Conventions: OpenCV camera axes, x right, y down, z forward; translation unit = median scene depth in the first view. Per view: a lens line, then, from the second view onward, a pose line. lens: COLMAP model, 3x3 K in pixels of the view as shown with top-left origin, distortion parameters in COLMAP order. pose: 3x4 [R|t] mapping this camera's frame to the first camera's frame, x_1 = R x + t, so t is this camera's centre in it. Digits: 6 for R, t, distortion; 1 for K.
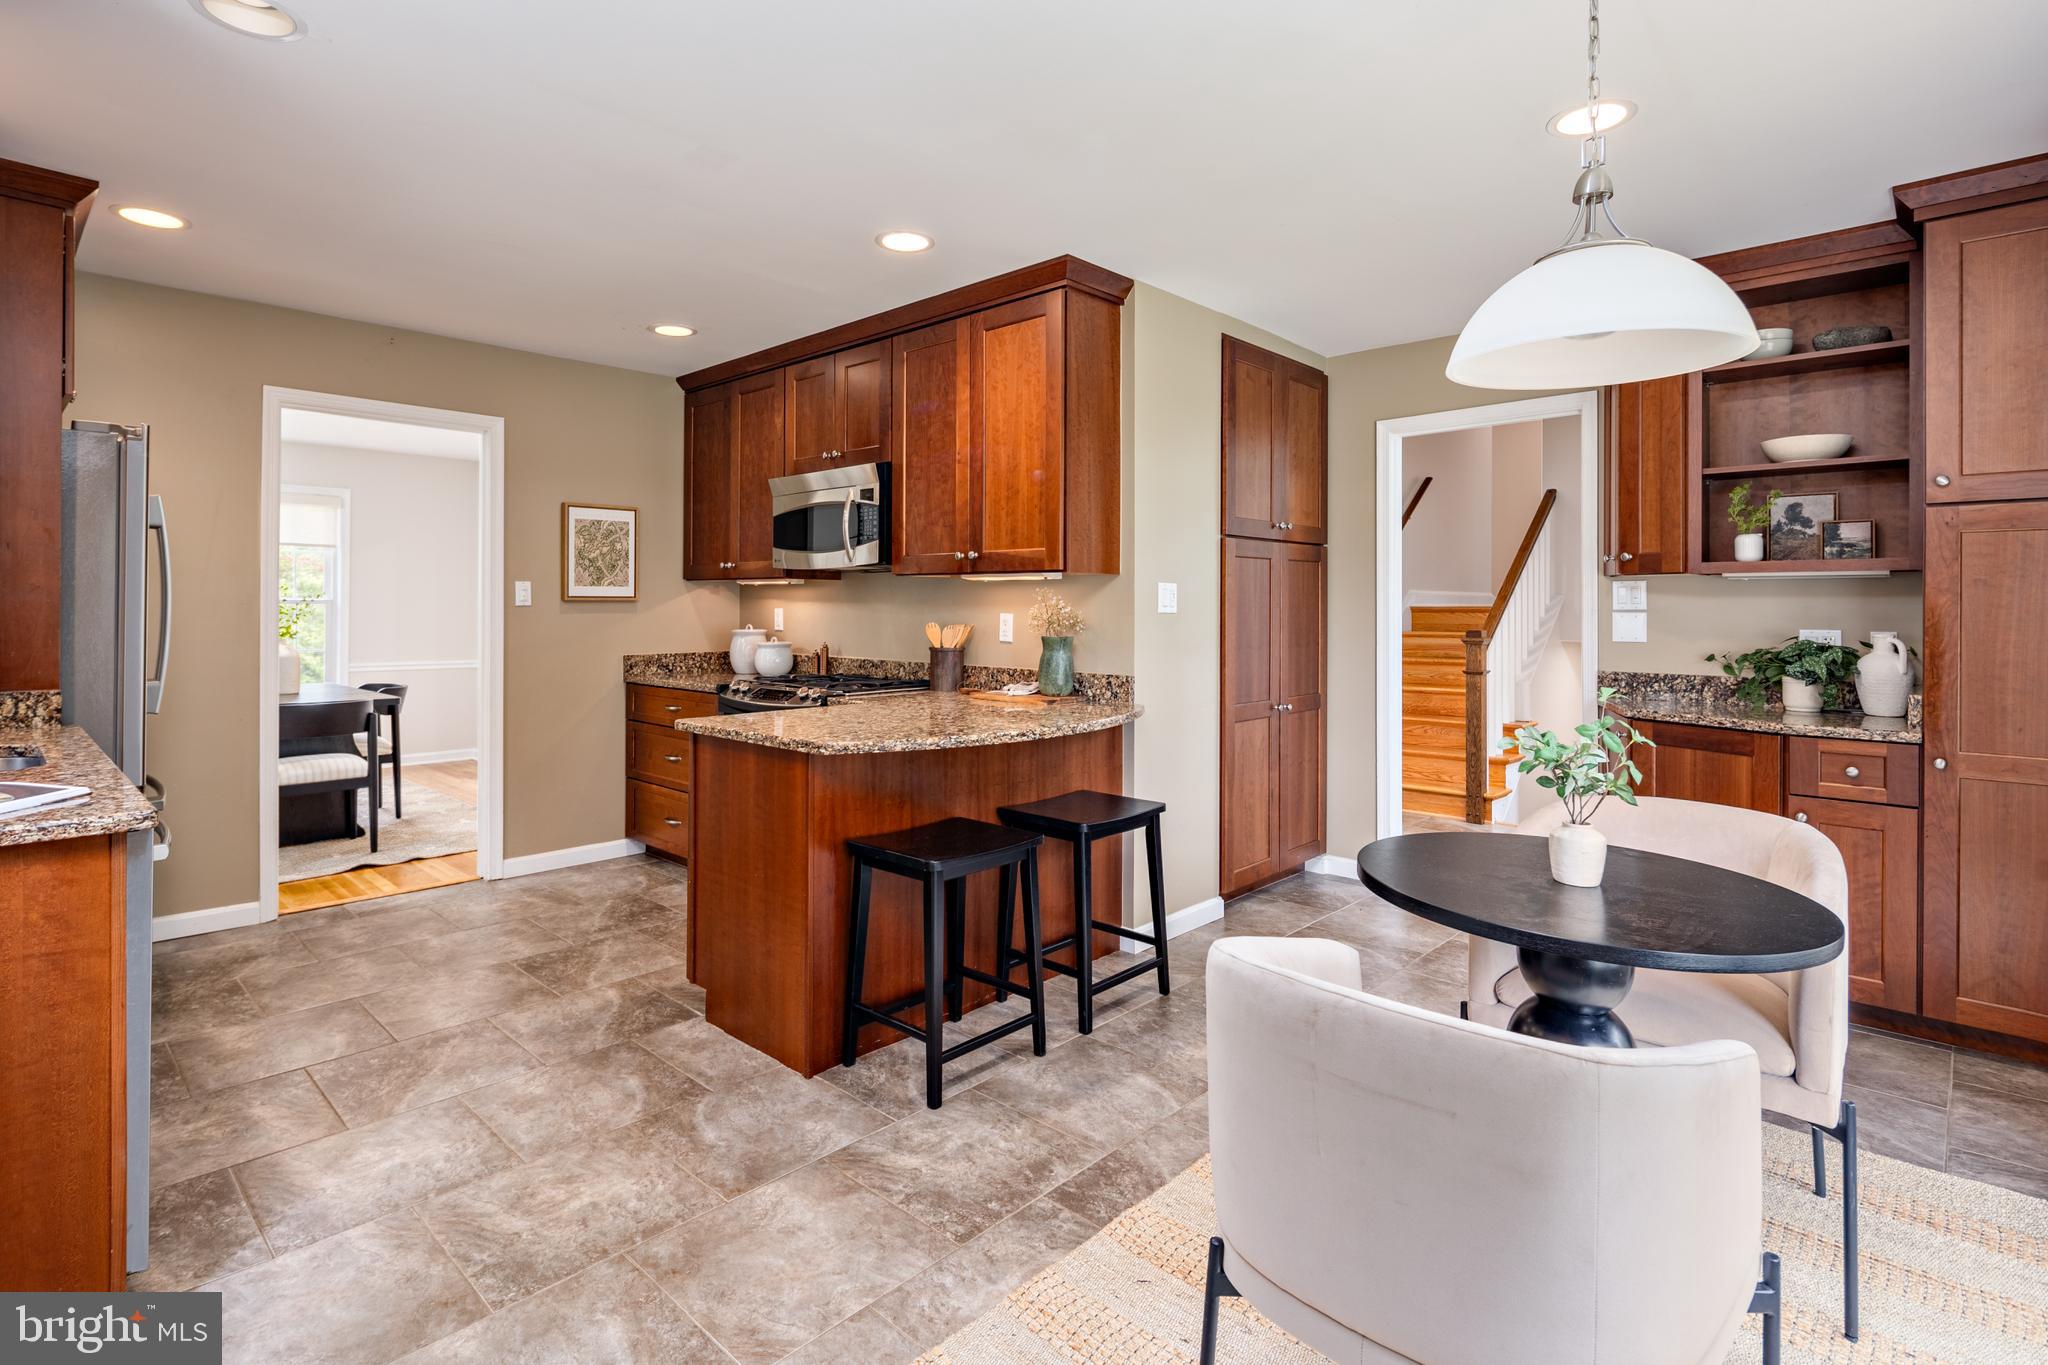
lens RADIAL K [[994.8, 0, 1011.7], [0, 994.8, 603.5], [0, 0, 1]] dist [0.006594, -0.006267]
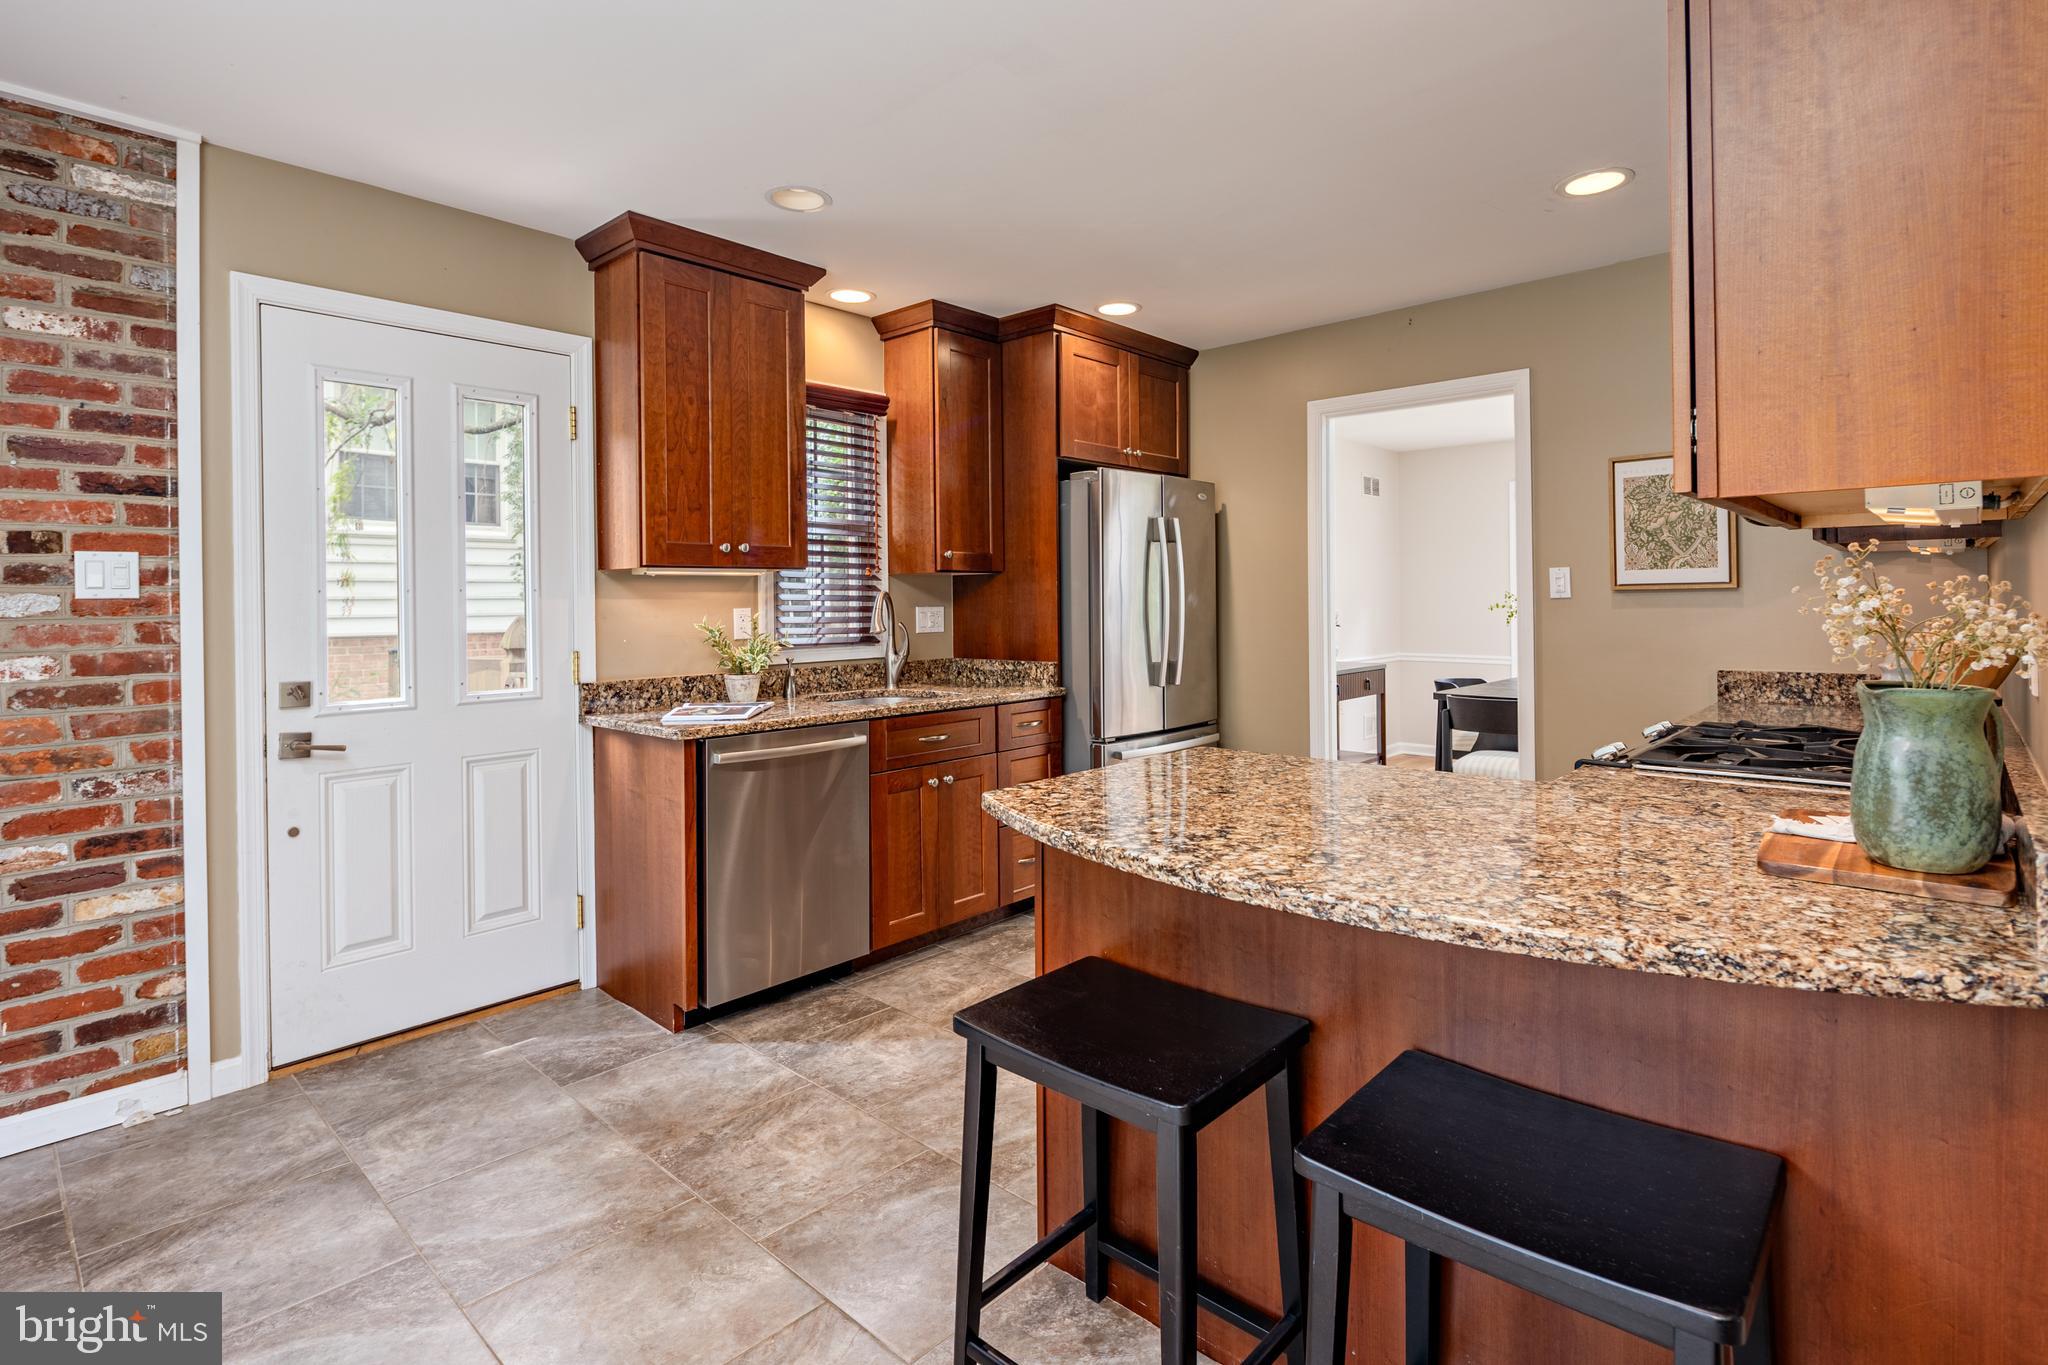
lens RADIAL K [[994.8, 0, 1017.7], [0, 994.8, 600.6], [0, 0, 1]] dist [0.006594, -0.006267]
pose [[0.009825, -0.004968, -0.999939, 0.378285], [0.014365, 0.999885, -0.004826, 0.002402], [0.999849, -0.014317, 0.009895, 0.714519]]
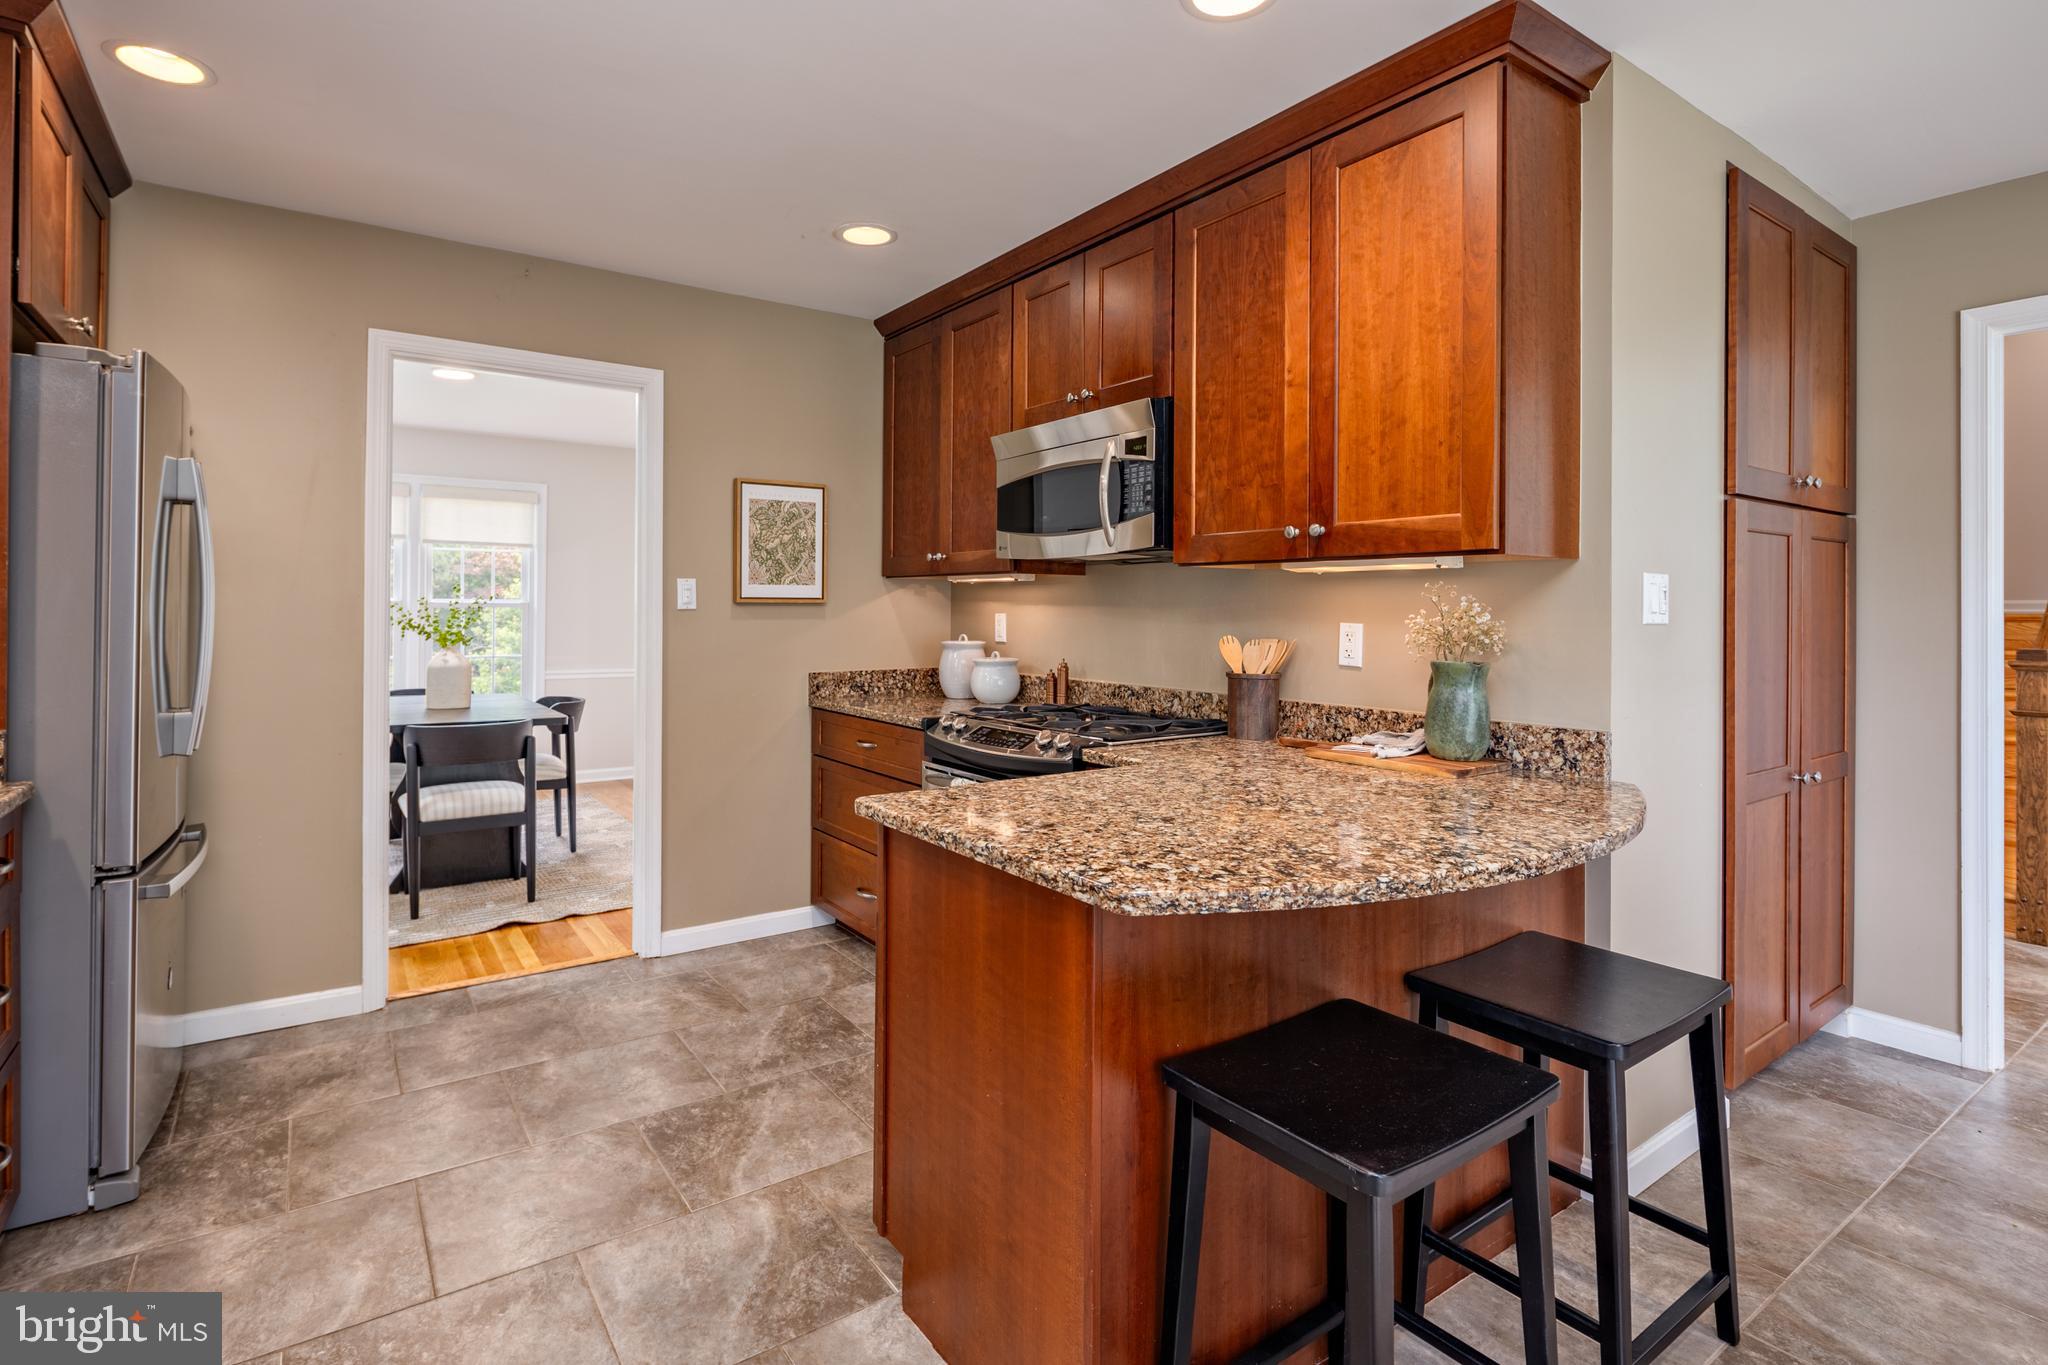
lens RADIAL K [[994.8, 0, 1012.7], [0, 994.8, 605.5], [0, 0, 1]] dist [0.006594, -0.006267]
pose [[0.980240, 0.001292, -0.197809, -0.104088], [-0.001610, 0.999998, -0.001445, -0.000138], [0.197807, 0.001735, 0.980239, 0.355423]]
